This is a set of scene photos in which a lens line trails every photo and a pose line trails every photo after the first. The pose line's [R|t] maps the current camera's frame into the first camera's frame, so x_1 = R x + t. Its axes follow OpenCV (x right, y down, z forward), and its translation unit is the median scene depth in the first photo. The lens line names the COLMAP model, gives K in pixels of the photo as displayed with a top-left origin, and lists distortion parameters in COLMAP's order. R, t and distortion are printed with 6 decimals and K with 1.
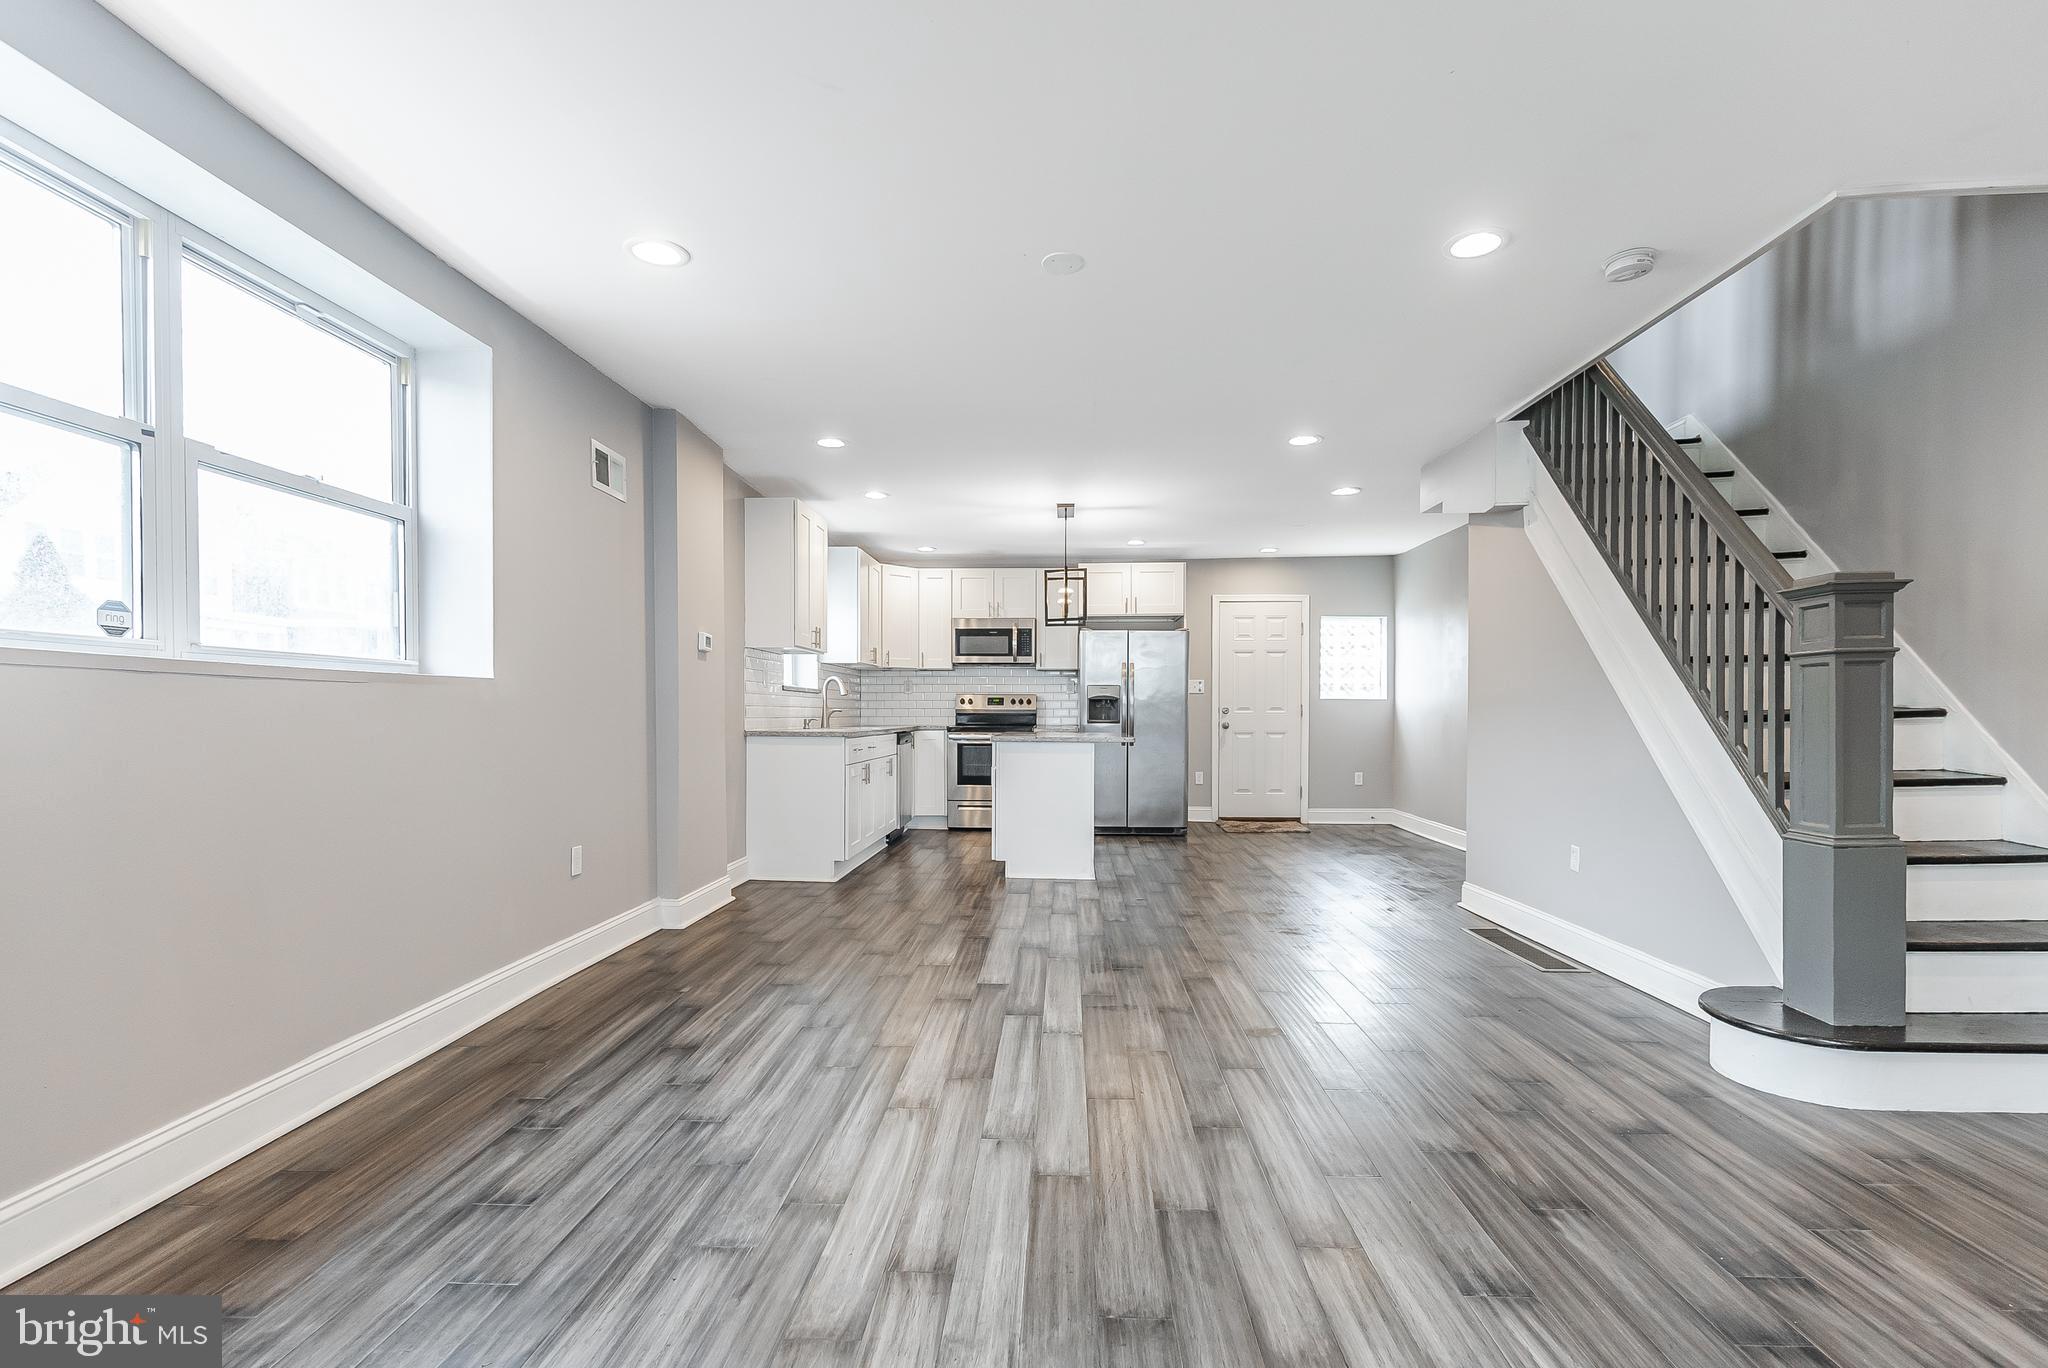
lens RADIAL K [[925.1, 0, 1028.1], [0, 925.1, 734.1], [0, 0, 1]] dist [0.008449, -0.001616]
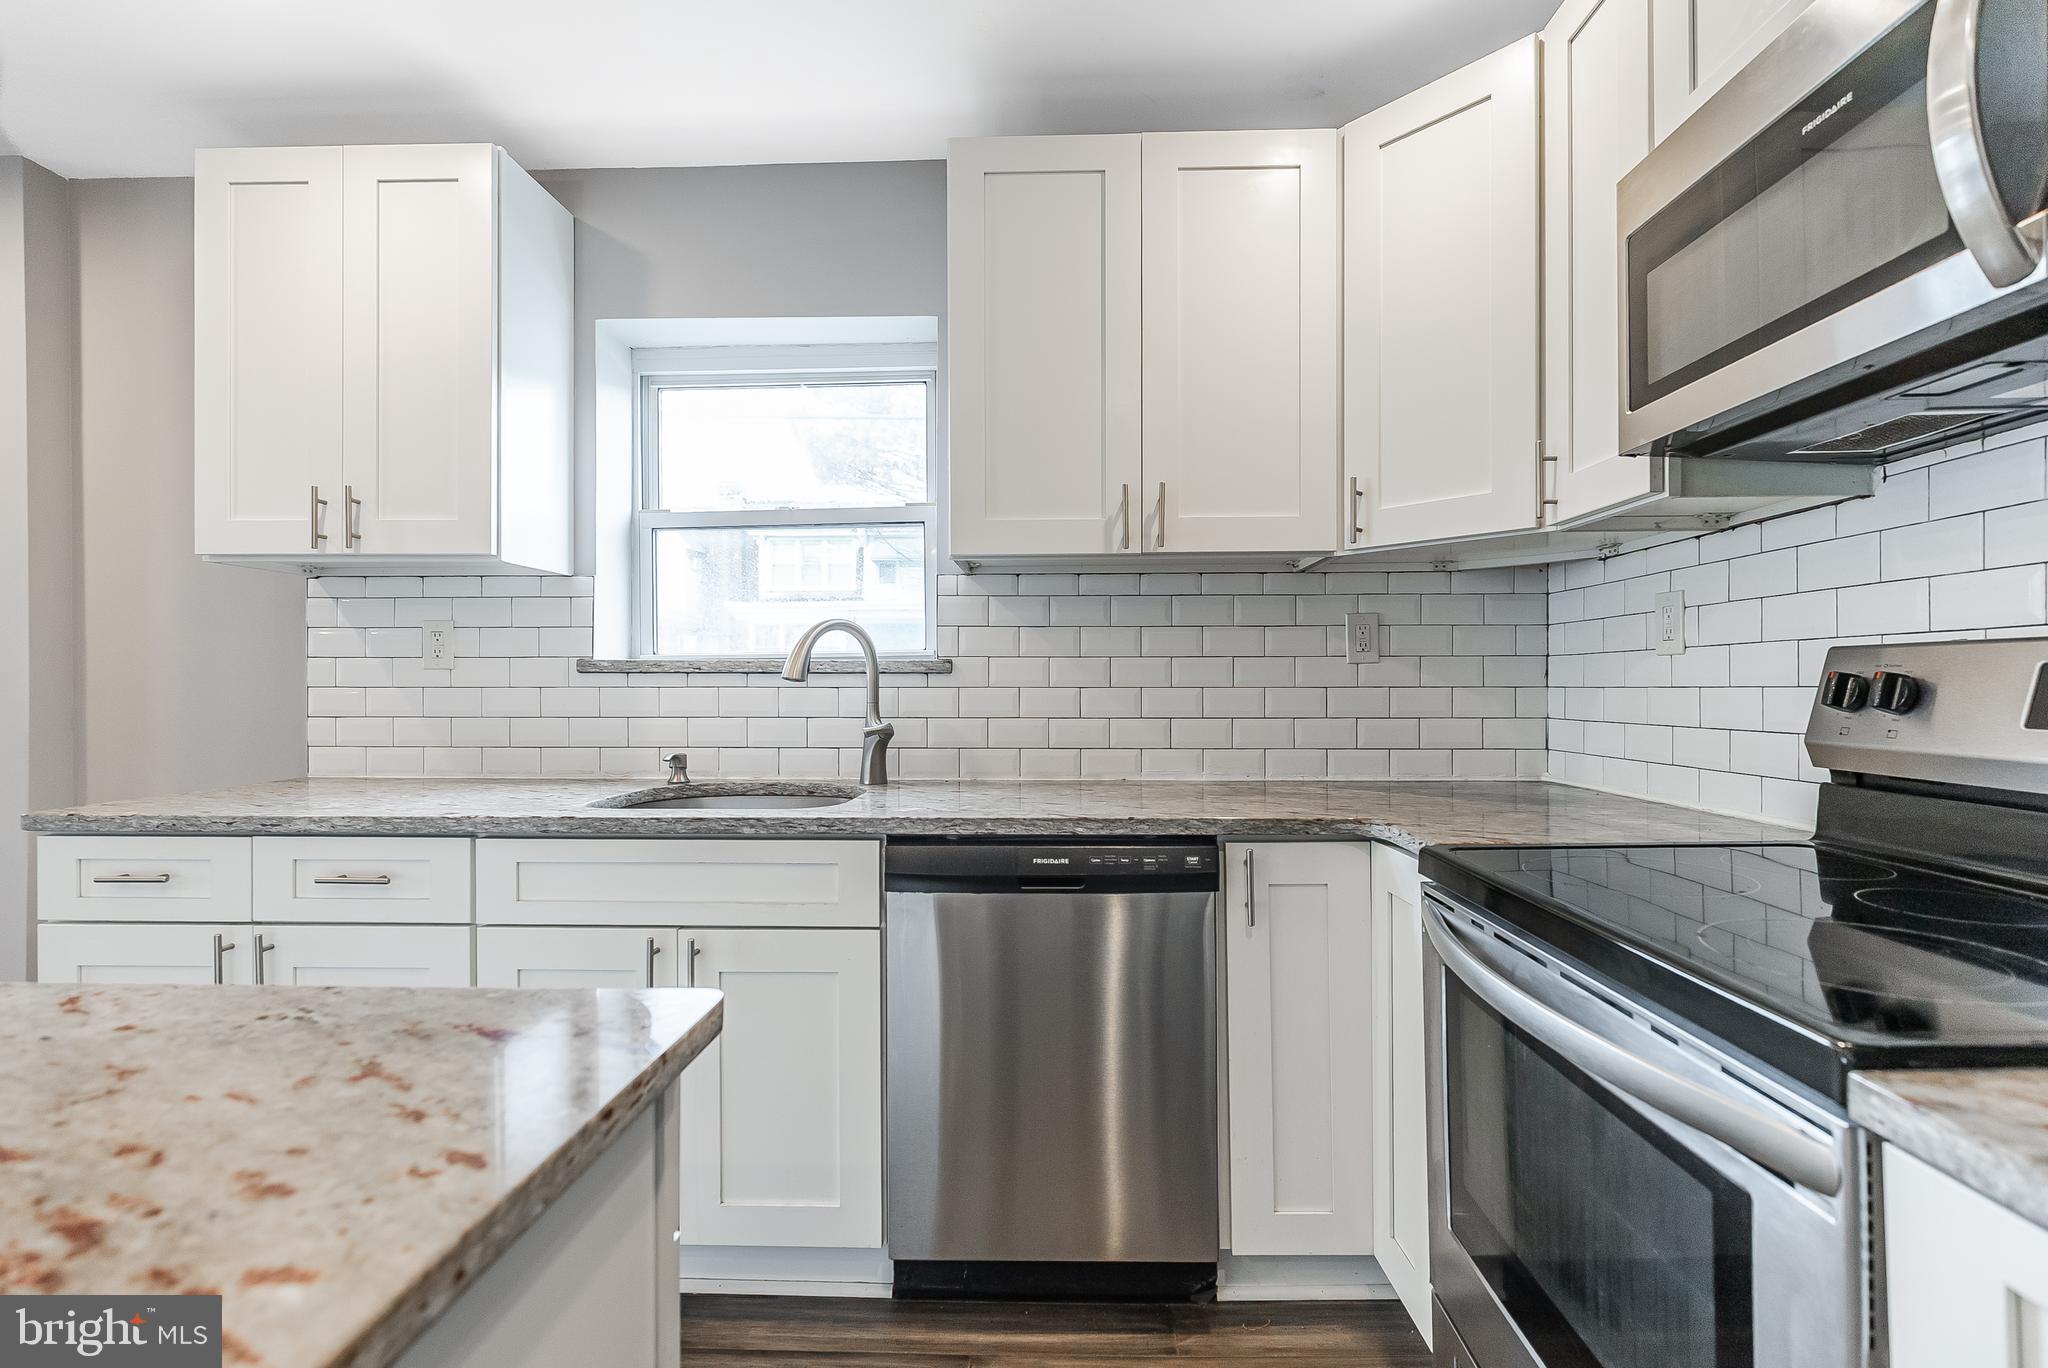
lens RADIAL K [[925.1, 0, 1039.3], [0, 925.1, 681.7], [0, 0, 1]] dist [0.008449, -0.001616]
pose [[0.004780, -0.005616, -0.999973, 0.081729], [-0.021318, 0.999756, -0.005716, -0.035235], [0.999761, 0.021345, 0.004659, 0.910546]]
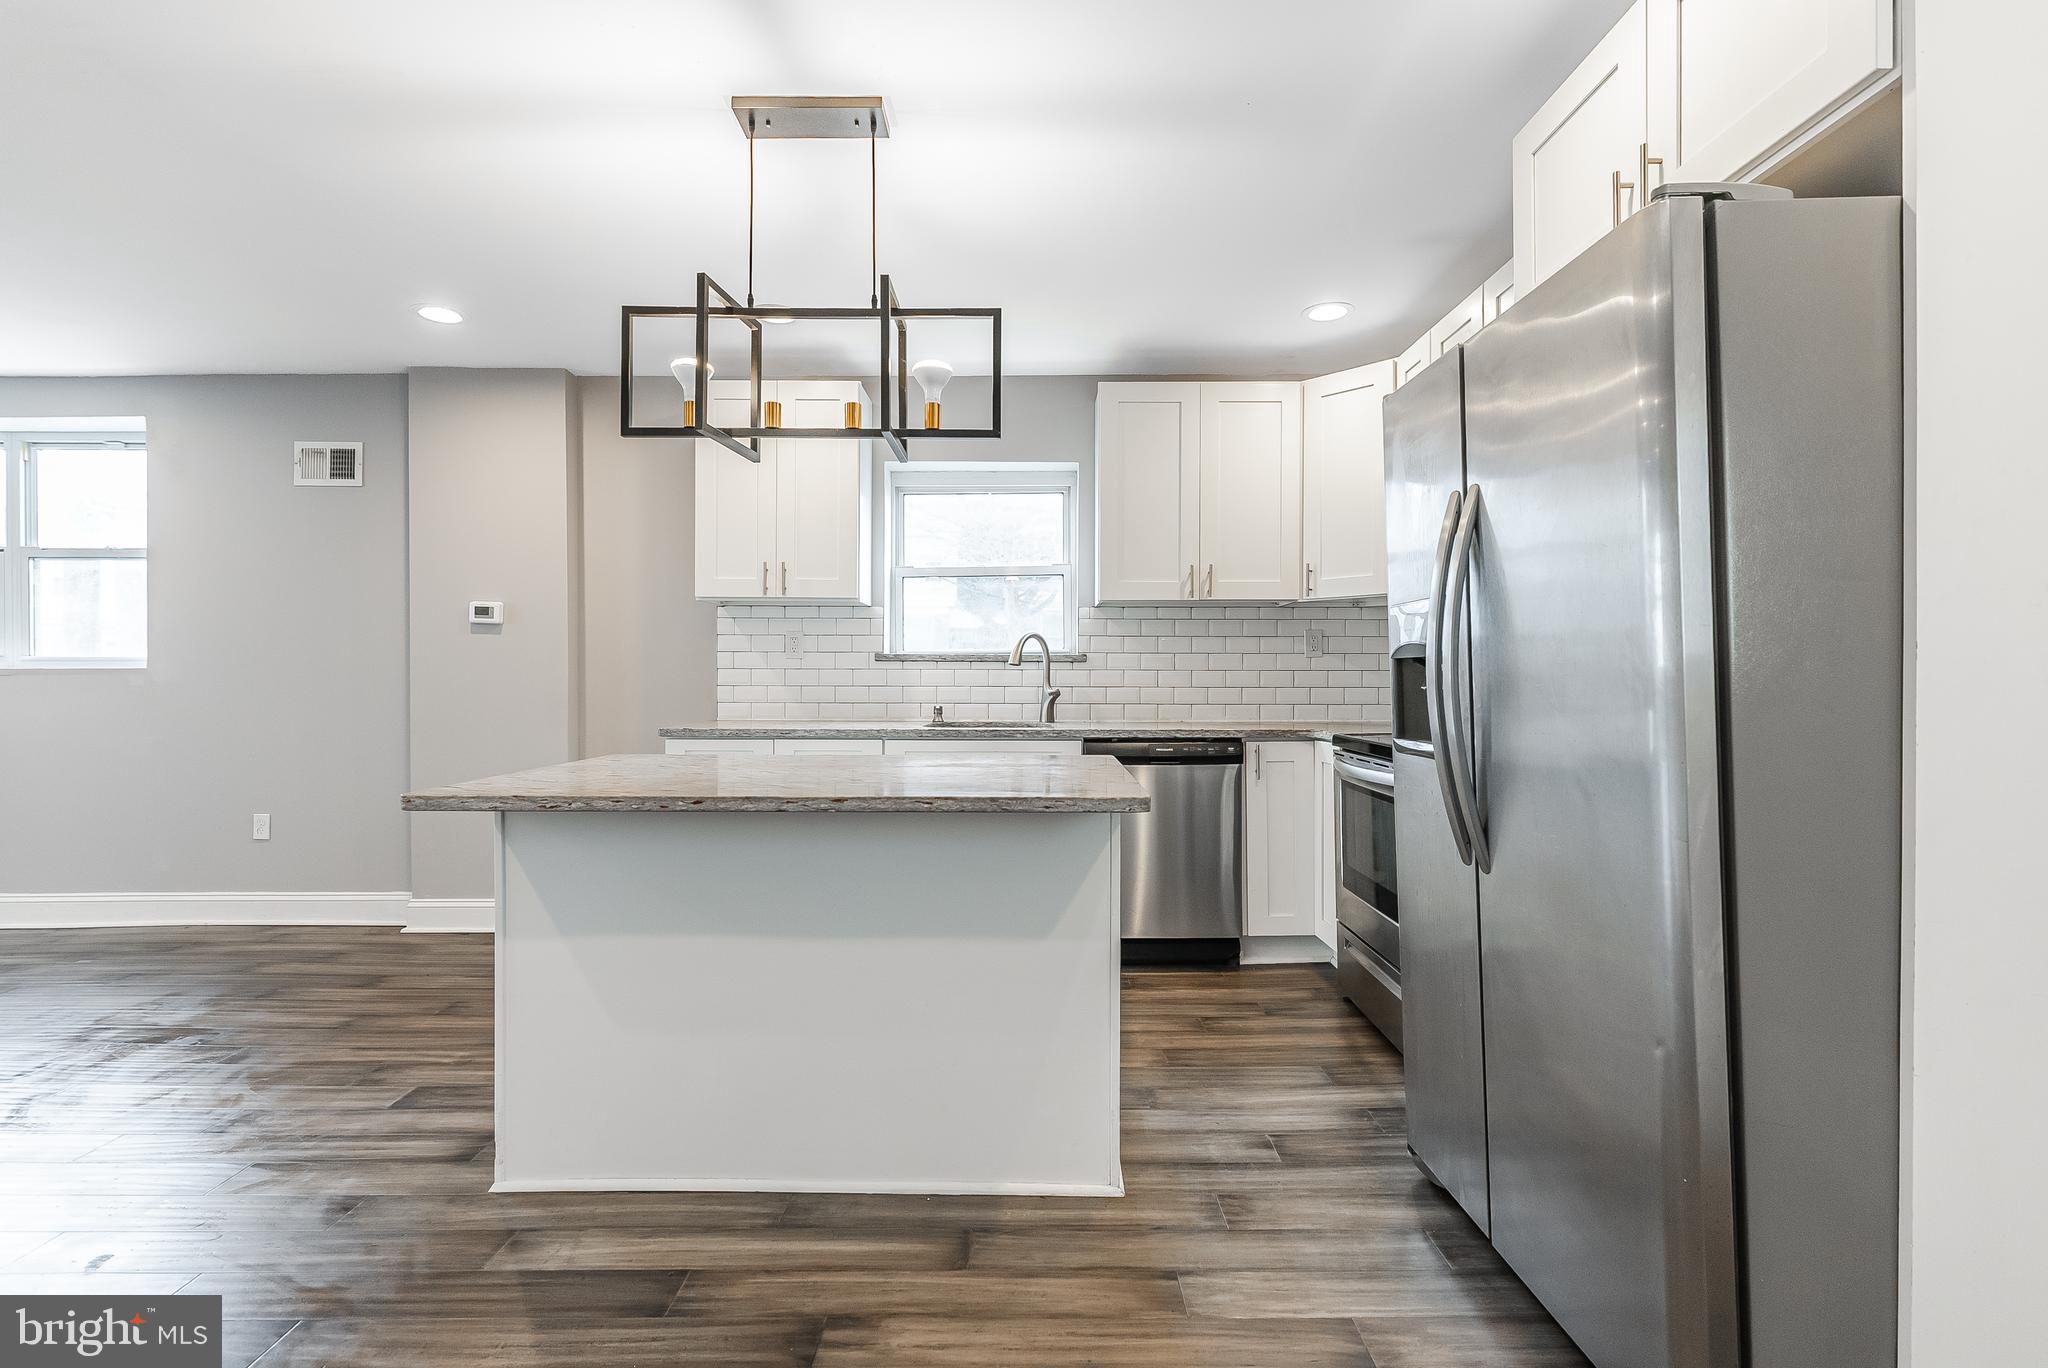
lens RADIAL K [[925.1, 0, 1032.4], [0, 925.1, 685.8], [0, 0, 1]] dist [0.008449, -0.001616]
pose [[0.036339, 0.003461, -0.999334, 0.304874], [-0.024233, 0.999703, 0.002581, -0.026488], [0.999046, 0.024123, 0.036412, 0.837405]]
